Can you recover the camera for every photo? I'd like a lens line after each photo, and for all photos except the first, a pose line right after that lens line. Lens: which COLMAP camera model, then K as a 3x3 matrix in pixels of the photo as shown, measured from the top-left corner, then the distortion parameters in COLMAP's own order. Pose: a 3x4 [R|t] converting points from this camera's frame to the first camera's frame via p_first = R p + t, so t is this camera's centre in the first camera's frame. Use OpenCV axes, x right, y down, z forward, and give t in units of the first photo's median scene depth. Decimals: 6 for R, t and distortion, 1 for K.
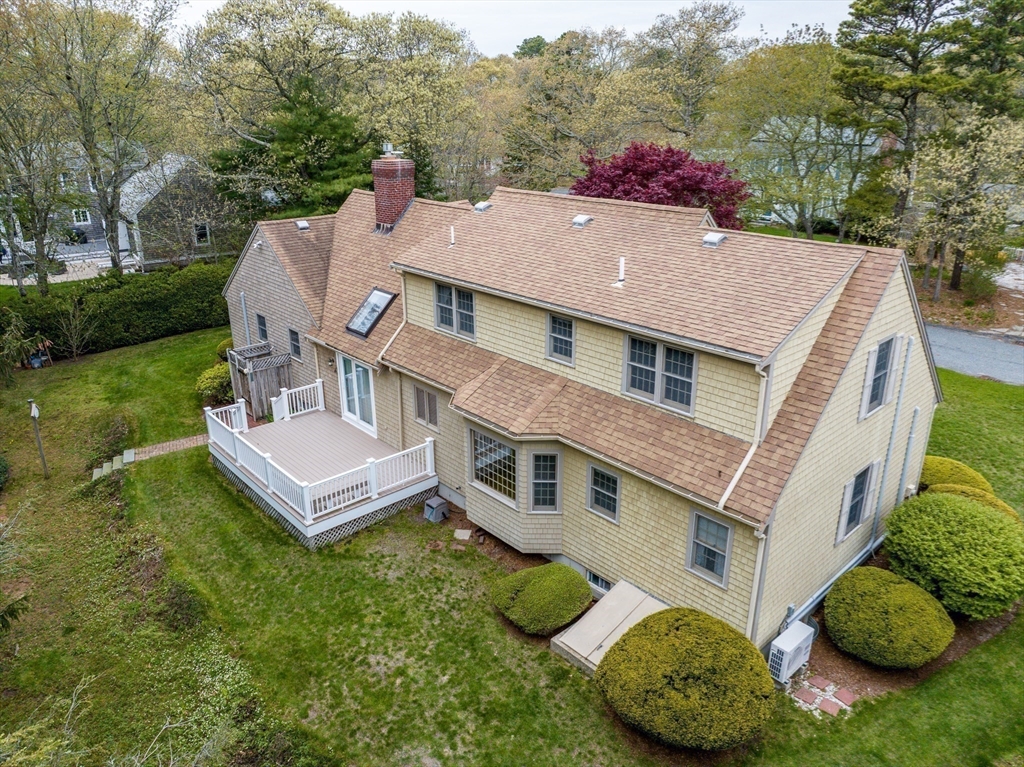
lens RADIAL K [[722.6, 0, 511.6], [0, 722.6, 383.0], [0, 0, 1]] dist [-0.036100, -0.002059]
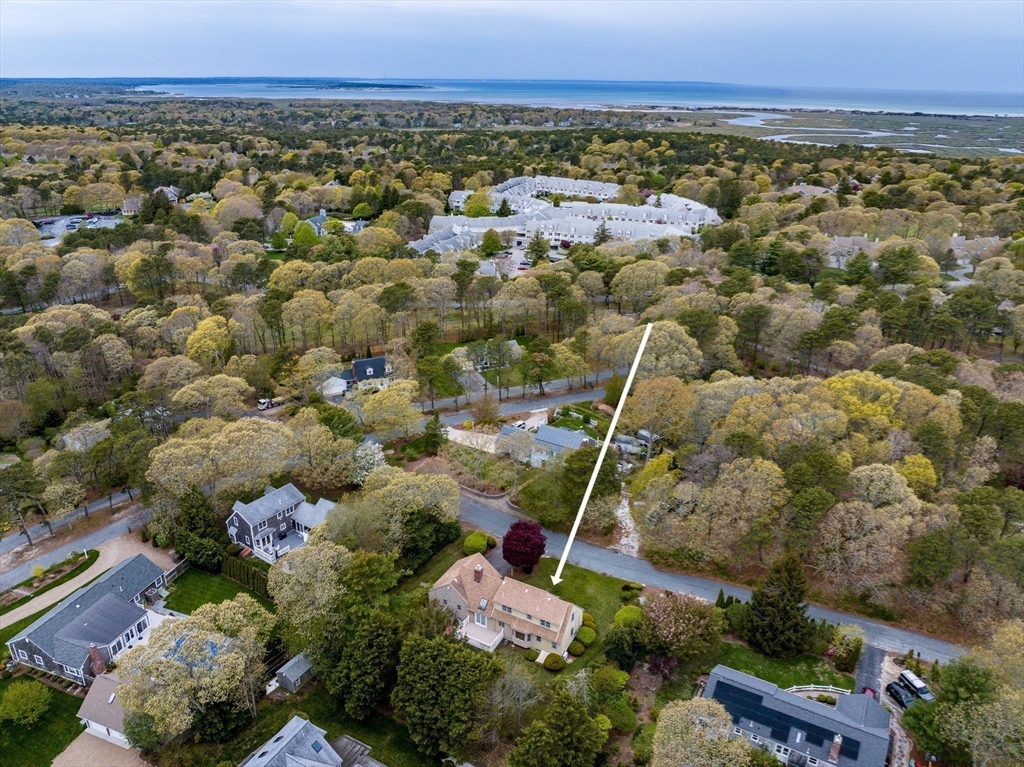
lens RADIAL K [[722.6, 0, 512.1], [0, 722.6, 382.9], [0, 0, 1]] dist [-0.036100, -0.002059]
pose [[0.945406, -0.125837, 0.300622, -1.941119], [0.110396, 0.991567, 0.067881, -2.872442], [-0.306629, -0.030988, 0.951325, -5.609351]]
